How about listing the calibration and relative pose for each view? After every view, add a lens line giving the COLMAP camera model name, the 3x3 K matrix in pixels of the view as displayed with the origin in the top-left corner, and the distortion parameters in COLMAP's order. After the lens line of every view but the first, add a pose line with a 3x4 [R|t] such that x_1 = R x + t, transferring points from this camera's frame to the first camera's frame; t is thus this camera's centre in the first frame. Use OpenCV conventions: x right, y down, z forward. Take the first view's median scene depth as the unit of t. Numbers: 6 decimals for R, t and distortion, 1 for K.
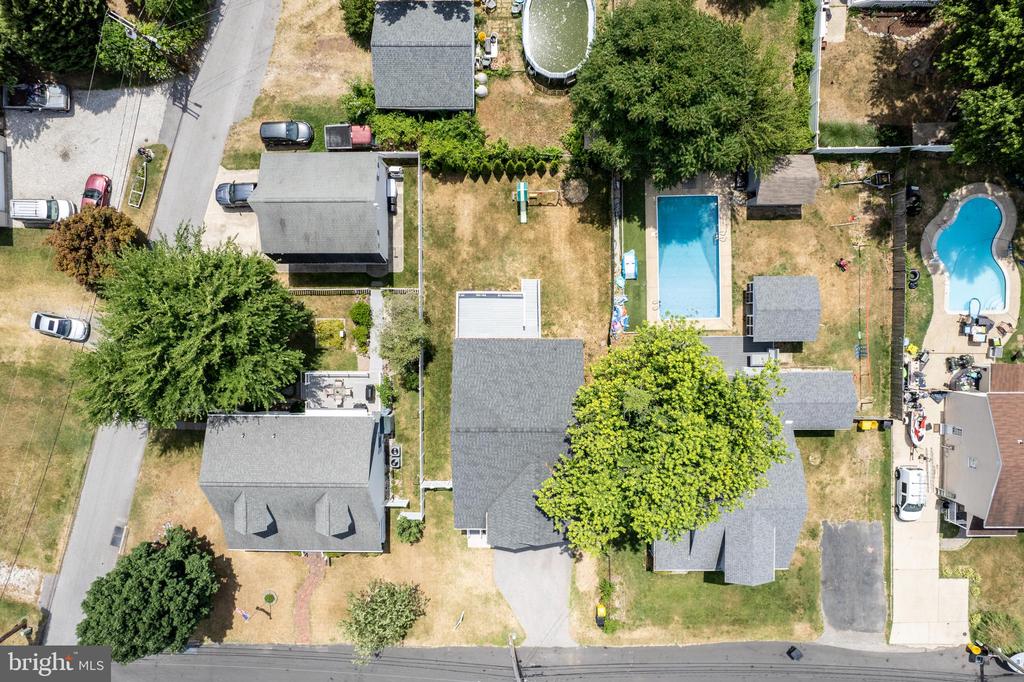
lens RADIAL K [[658.6, 0, 512.0], [0, 658.6, 341.0], [0, 0, 1]] dist [-0.075101, 0.068036]
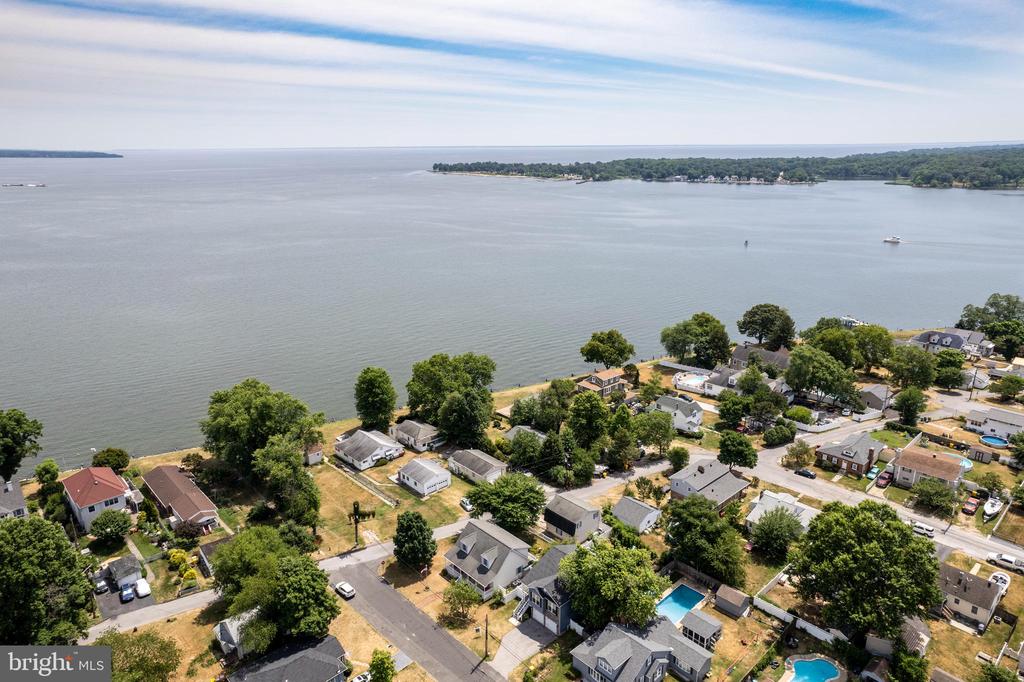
lens RADIAL K [[648.7, 0, 512.0], [0, 648.7, 341.0], [0, 0, 1]] dist [-0.029179, 0.064709]
pose [[0.674745, 0.213559, -0.706478, 1.219463], [-0.737773, 0.168934, -0.653568, 1.525949], [-0.020227, 0.962213, 0.271546, -0.403119]]
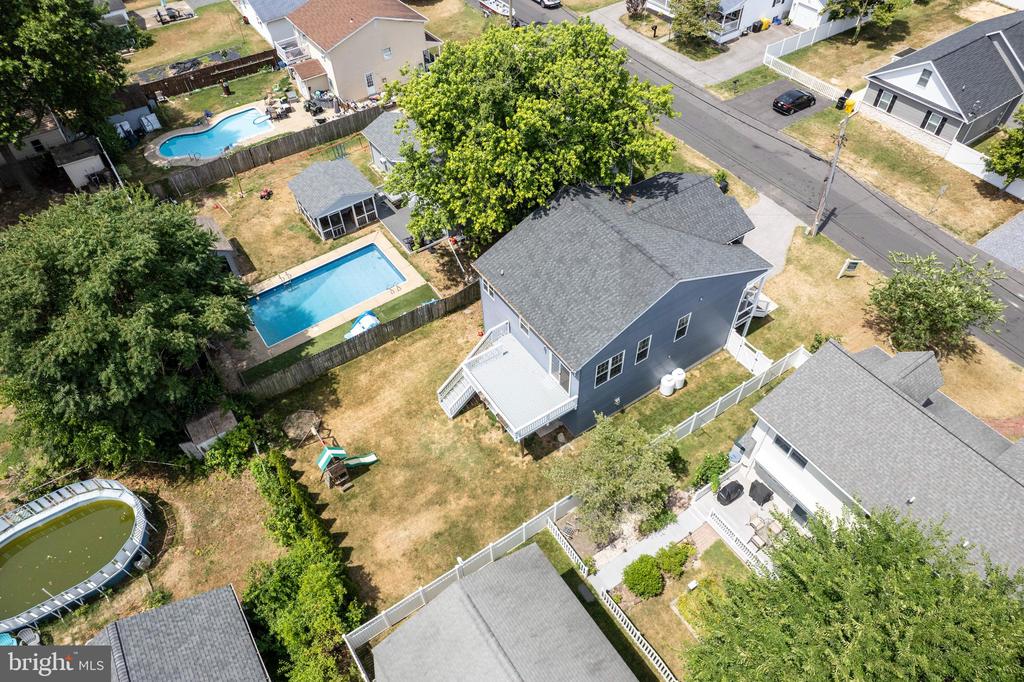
lens RADIAL K [[658.6, 0, 512.0], [0, 658.6, 341.0], [0, 0, 1]] dist [-0.075101, 0.068036]
pose [[-0.560420, -0.608671, 0.561649, -0.361010], [0.826010, -0.460157, 0.325521, -0.228127], [0.060312, 0.646356, 0.760649, 0.424609]]
